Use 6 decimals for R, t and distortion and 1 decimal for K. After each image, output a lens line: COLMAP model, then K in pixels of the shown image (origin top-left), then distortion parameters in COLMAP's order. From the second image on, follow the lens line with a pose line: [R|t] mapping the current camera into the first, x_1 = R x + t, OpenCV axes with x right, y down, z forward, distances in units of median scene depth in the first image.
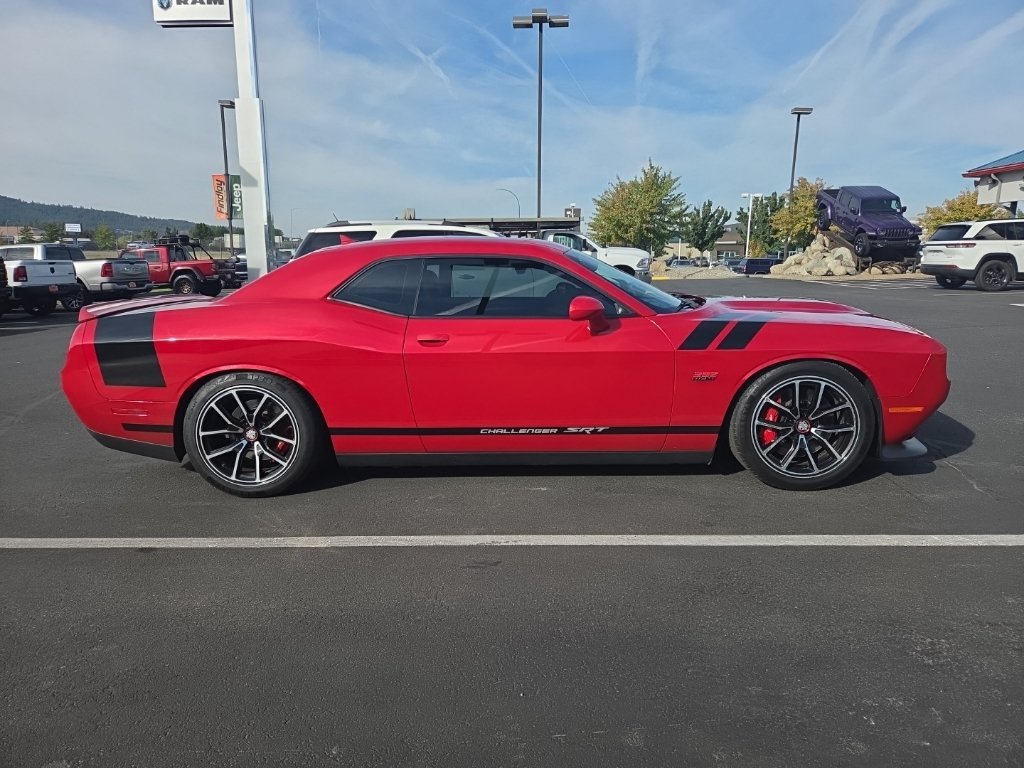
lens RADIAL K [[673.2, 0, 512.0], [0, 673.2, 384.0], [0, 0, 1]] dist [0.051856, -0.041392]
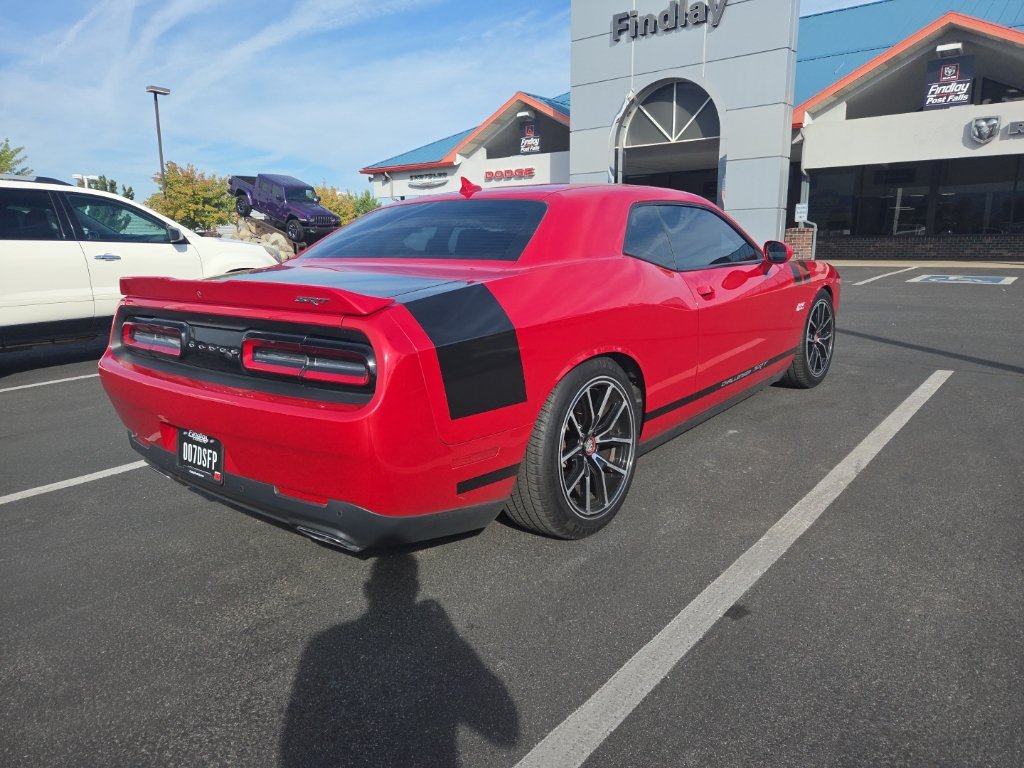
lens RADIAL K [[673.2, 0, 512.0], [0, 673.2, 384.0], [0, 0, 1]] dist [0.051856, -0.041392]
pose [[0.615099, -0.172627, 0.769320, -0.150331], [0.162512, 0.982544, 0.090538, -0.010485], [-0.771520, 0.069334, 0.632416, 0.093996]]
